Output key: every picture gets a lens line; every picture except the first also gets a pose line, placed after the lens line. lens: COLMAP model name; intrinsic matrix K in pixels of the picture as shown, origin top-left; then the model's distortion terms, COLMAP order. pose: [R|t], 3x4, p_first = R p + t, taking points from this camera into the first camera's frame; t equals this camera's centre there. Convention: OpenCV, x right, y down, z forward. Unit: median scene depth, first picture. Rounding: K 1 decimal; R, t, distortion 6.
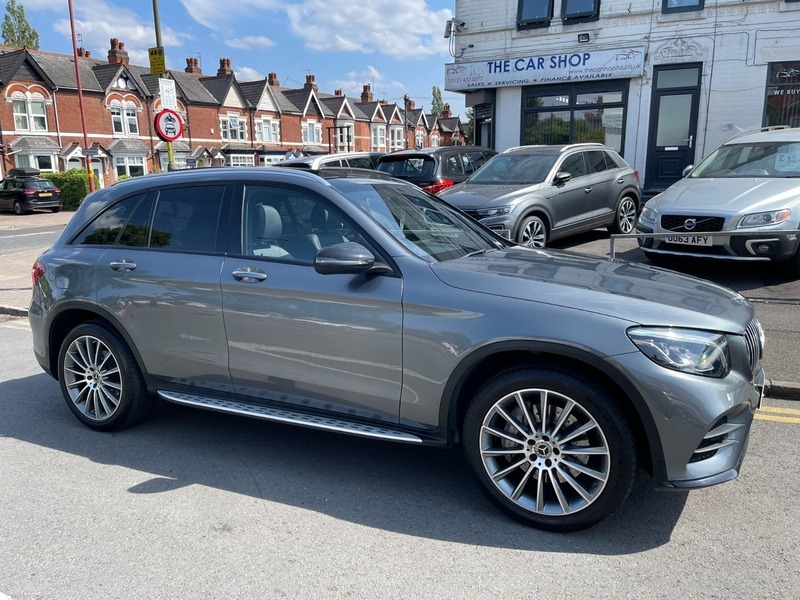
lens RADIAL K [[604.6, 0, 402.2], [0, 604.6, 296.3], [0, 0, 1]] dist [0.077399, -0.107164]
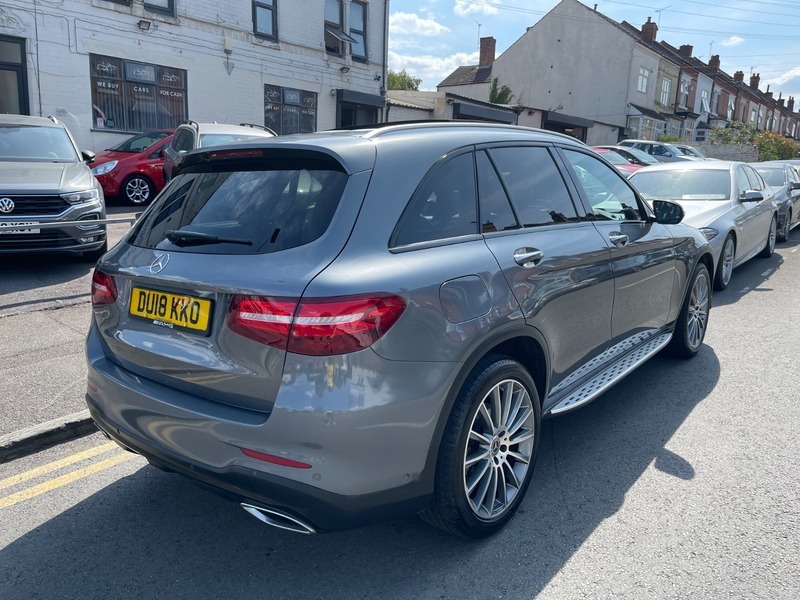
lens RADIAL K [[604.6, 0, 404.5], [0, 604.6, 298.3], [0, 0, 1]] dist [0.077399, -0.107164]
pose [[0.205573, -0.180183, 0.961911, -0.354642], [0.170271, 0.974499, 0.146152, -0.039835], [-0.963715, 0.133740, 0.231011, 0.300975]]
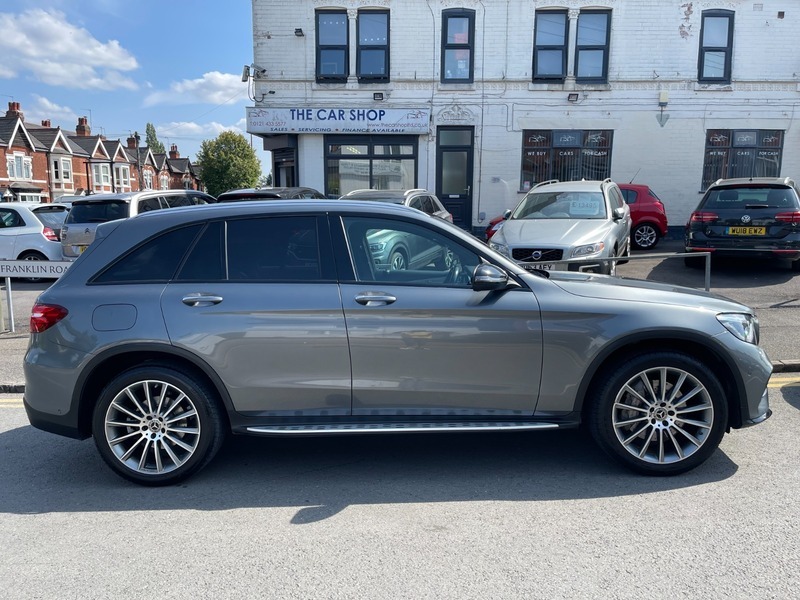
lens RADIAL K [[604.6, 0, 400.7], [0, 604.6, 299.1], [0, 0, 1]] dist [0.077399, -0.107164]
pose [[0.901375, -0.048352, 0.430332, -0.179430], [0.076712, 0.995859, -0.048787, 0.005709], [-0.426191, 0.076987, 0.901351, 0.006617]]
